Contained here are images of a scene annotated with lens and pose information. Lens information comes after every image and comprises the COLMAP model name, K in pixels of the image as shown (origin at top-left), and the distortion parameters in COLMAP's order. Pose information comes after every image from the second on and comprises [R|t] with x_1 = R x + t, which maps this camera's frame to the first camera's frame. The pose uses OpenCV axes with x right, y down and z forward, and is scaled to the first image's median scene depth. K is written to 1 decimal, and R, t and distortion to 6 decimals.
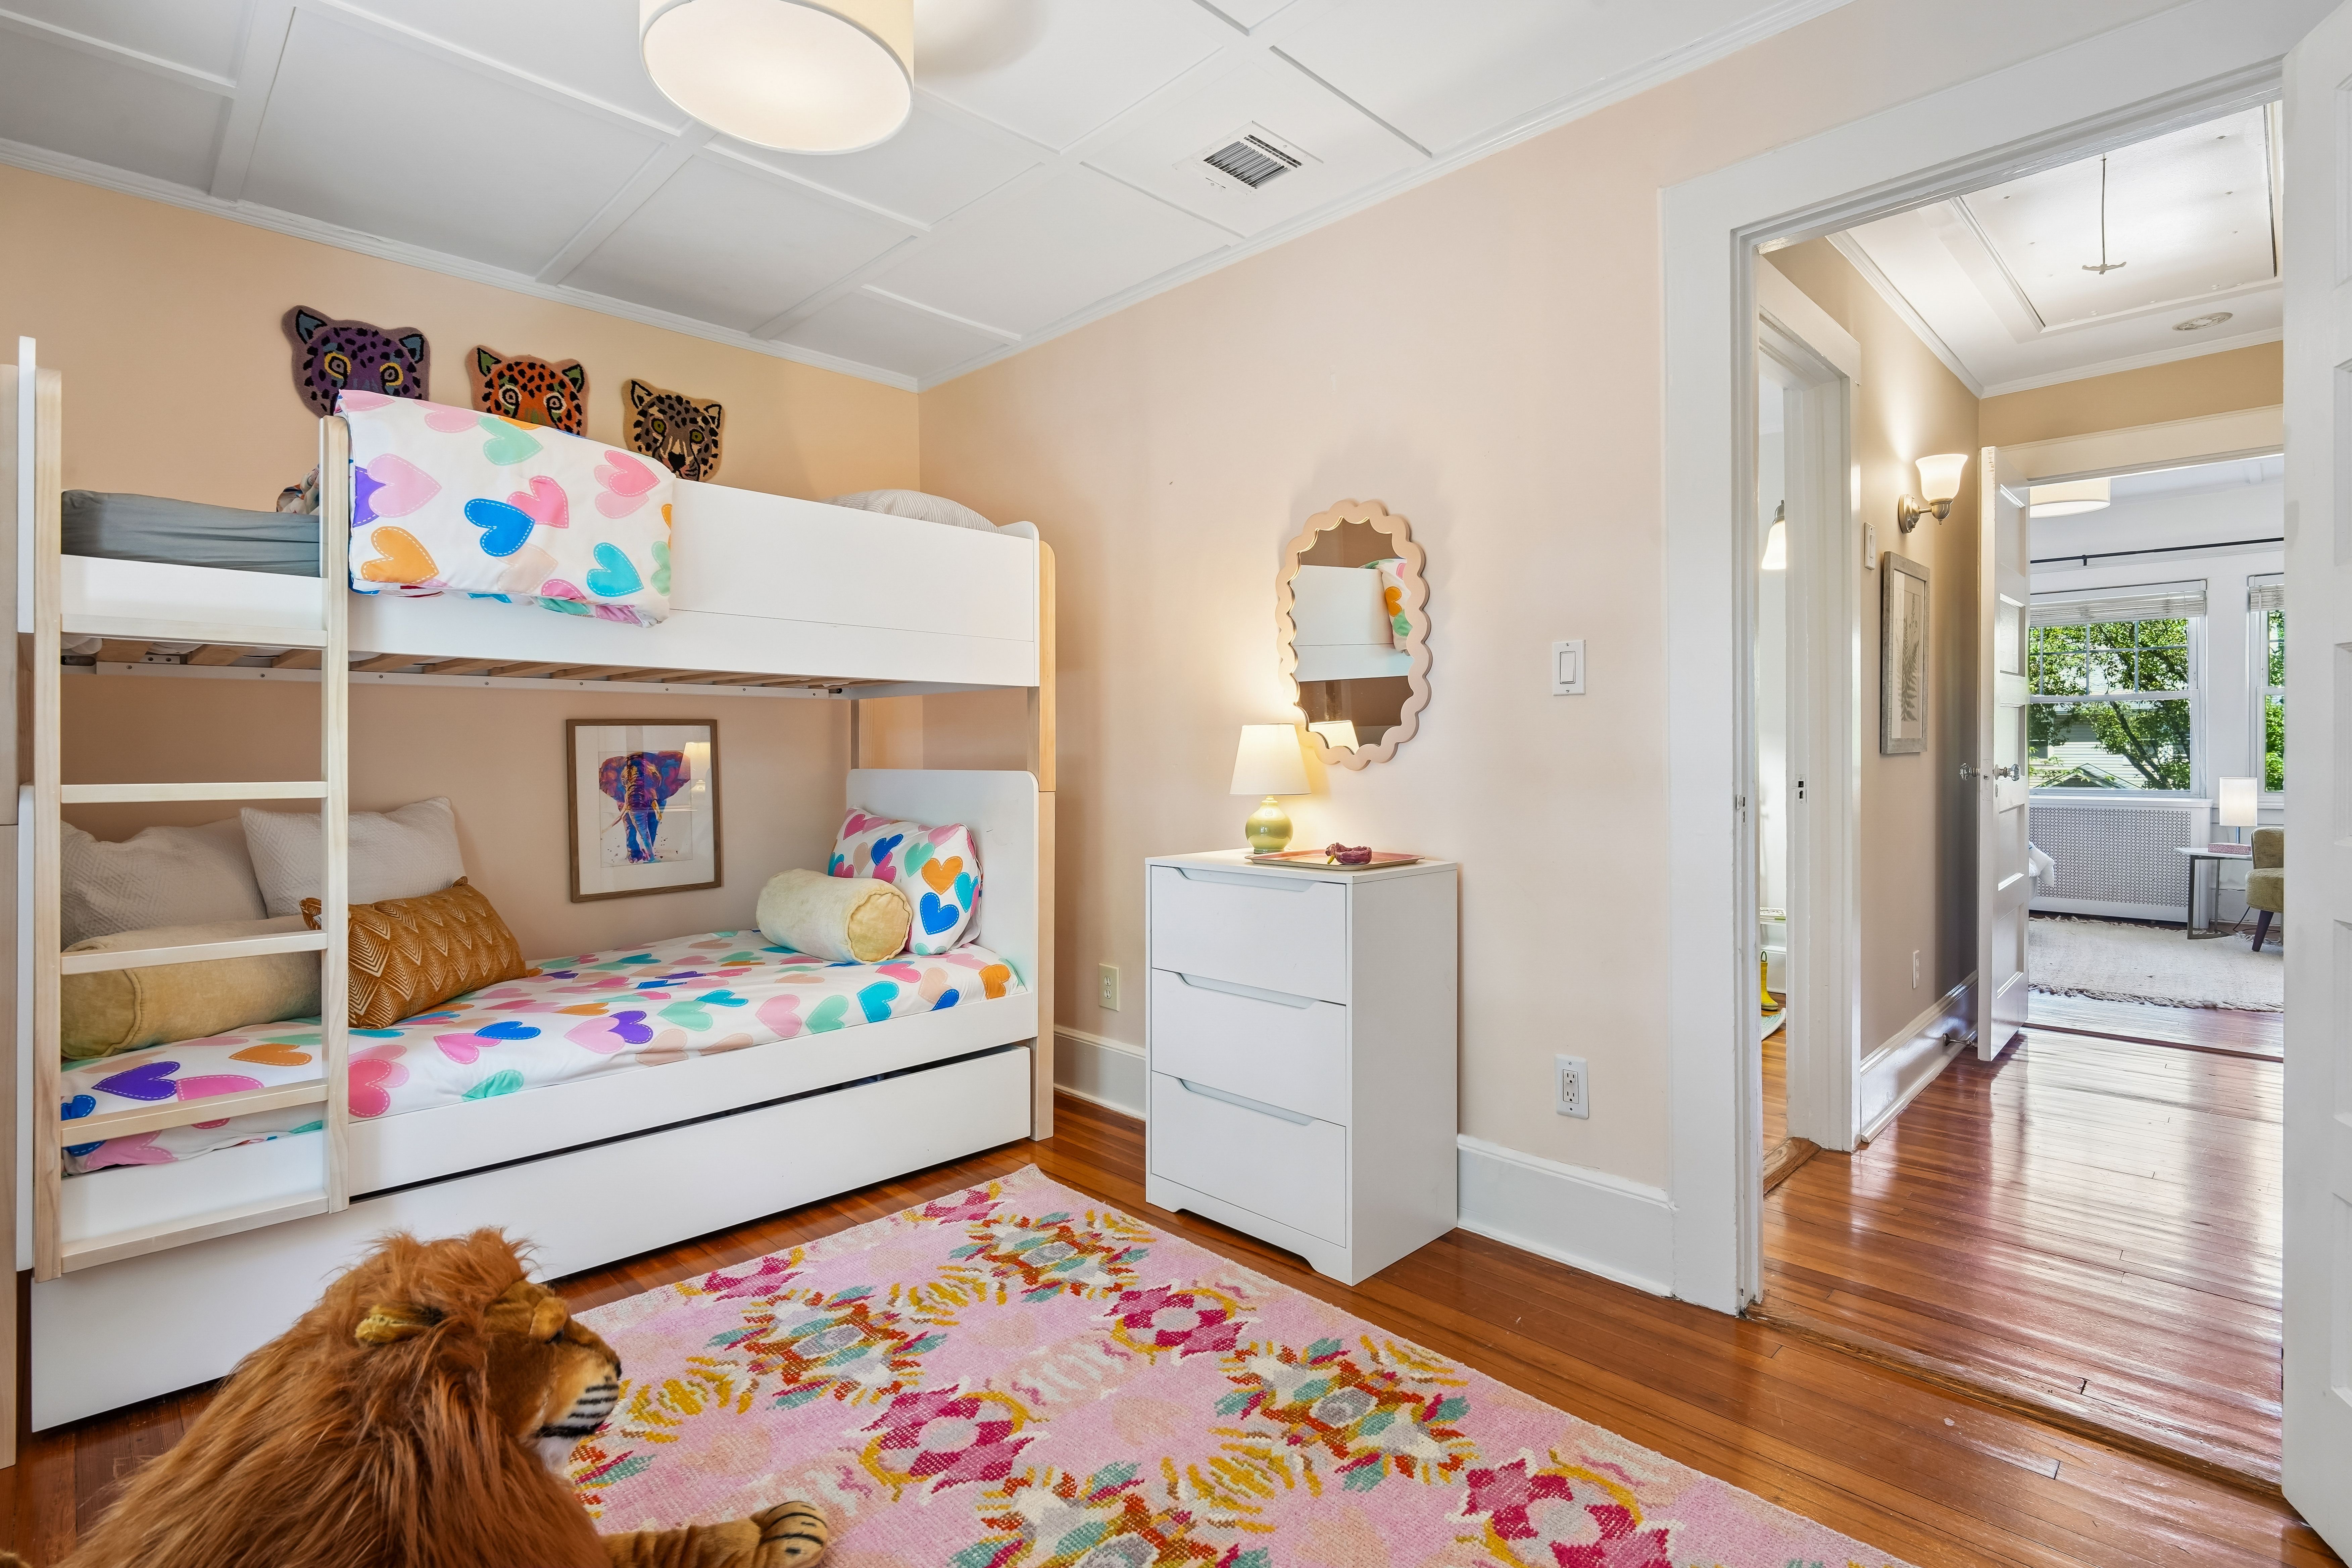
lens RADIAL K [[1099.7, 0, 1183.4], [0, 1099.7, 760.0], [0, 0, 1]] dist [0.000284, -0.004126]
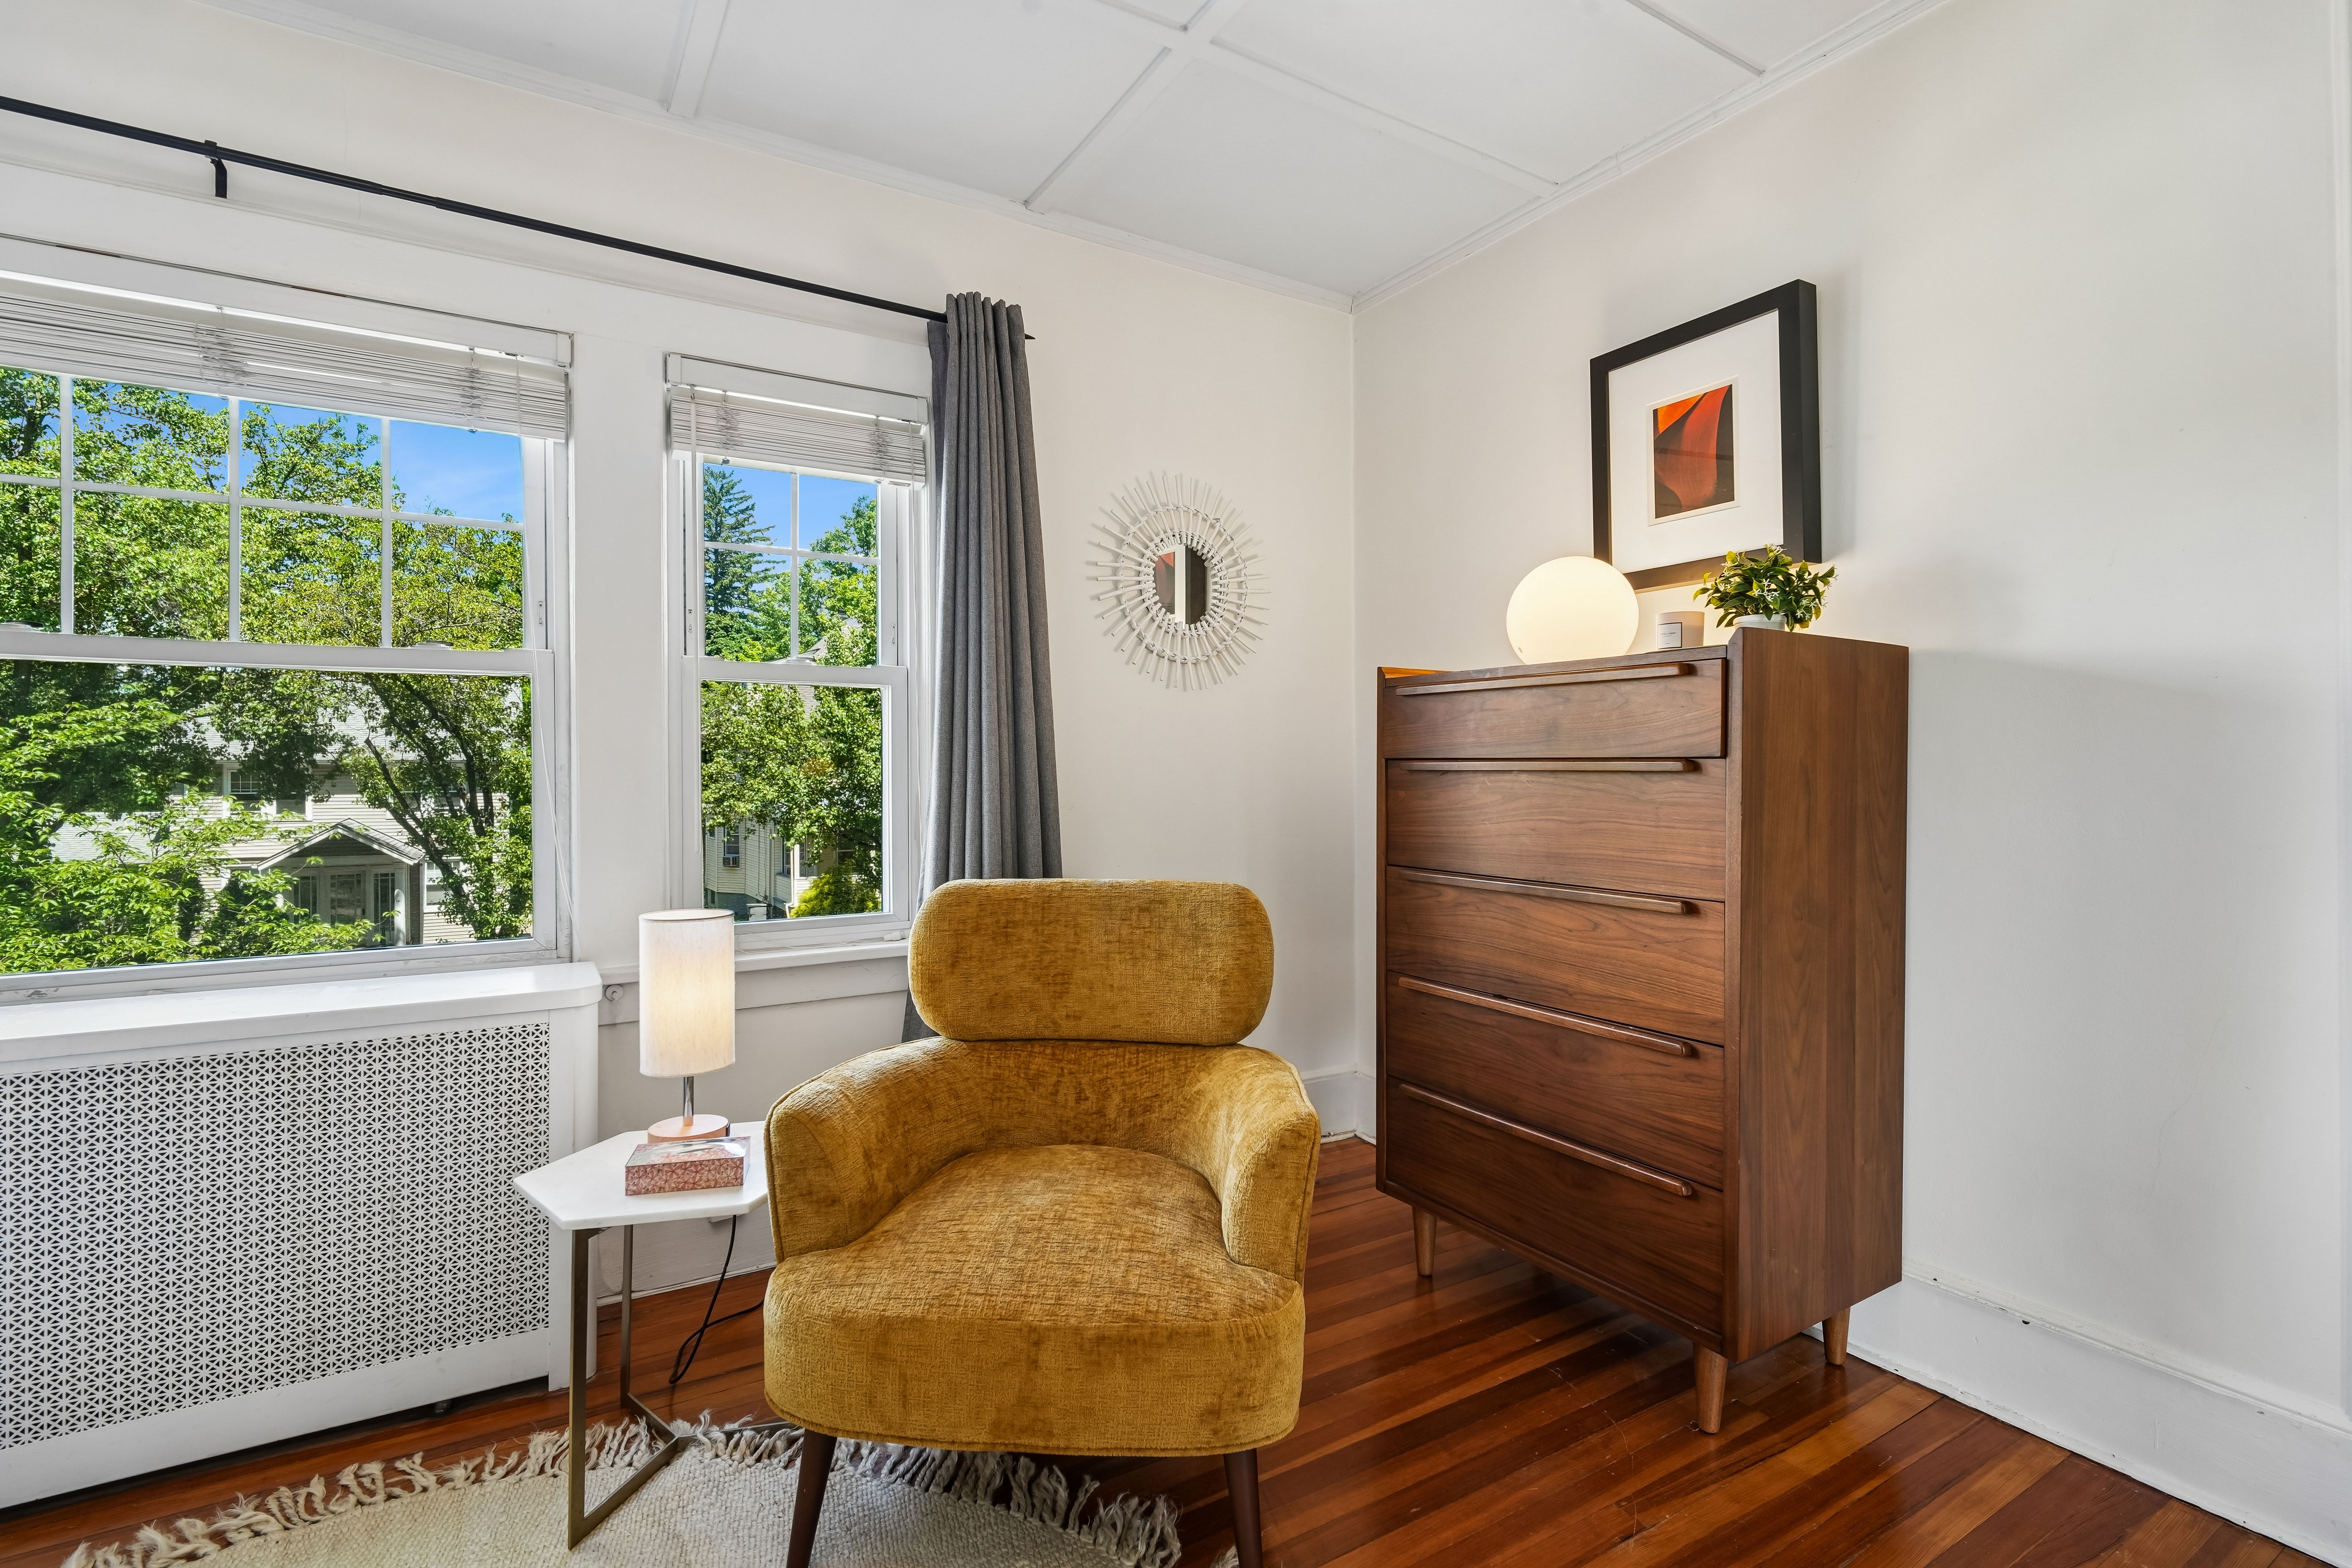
lens RADIAL K [[1099.7, 0, 1180.9], [0, 1099.7, 784.3], [0, 0, 1]] dist [0.000284, -0.004126]
pose [[0.235808, 0.010414, 0.971744, 0.230404], [0.014685, 0.999790, -0.014278, -0.004510], [-0.971689, 0.017636, 0.235605, 0.263467]]
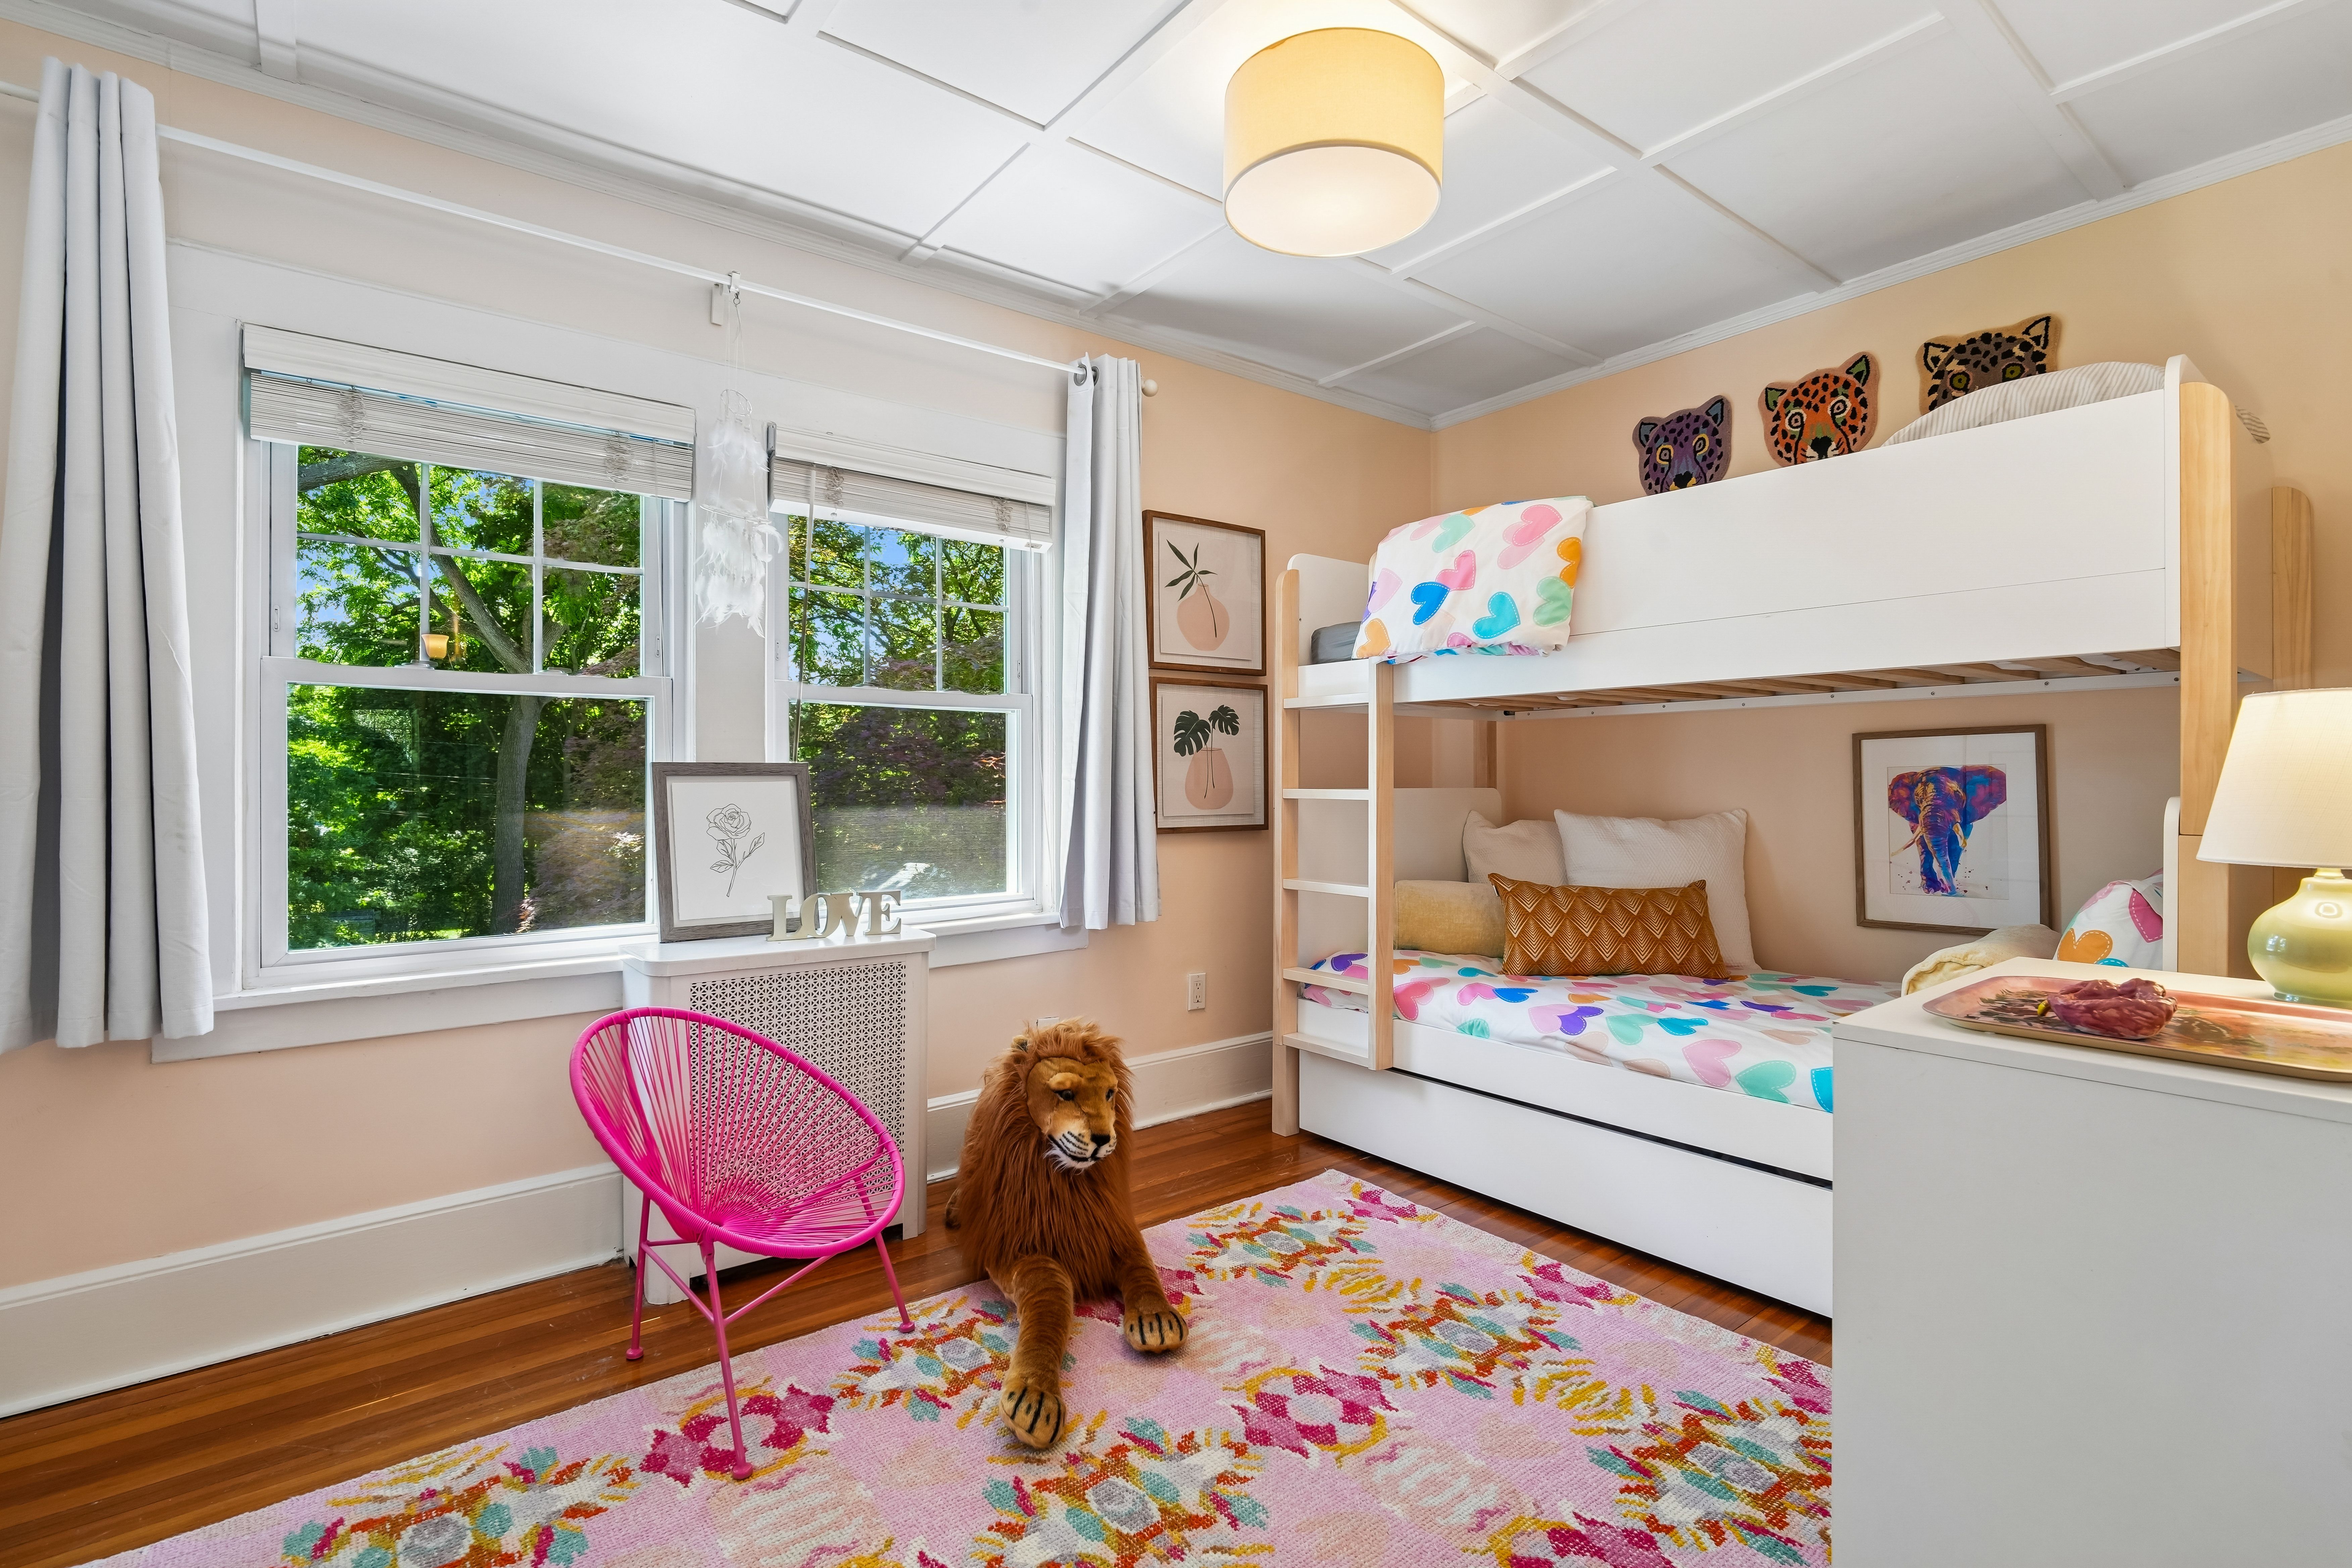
lens RADIAL K [[1099.7, 0, 1180.8], [0, 1099.7, 784.9], [0, 0, 1]] dist [0.000284, -0.004126]
pose [[-0.112568, 0.011023, -0.993583, 0.525471], [-0.000204, 0.999938, 0.011117, -0.003087], [0.993644, 0.001455, -0.112559, 0.607990]]
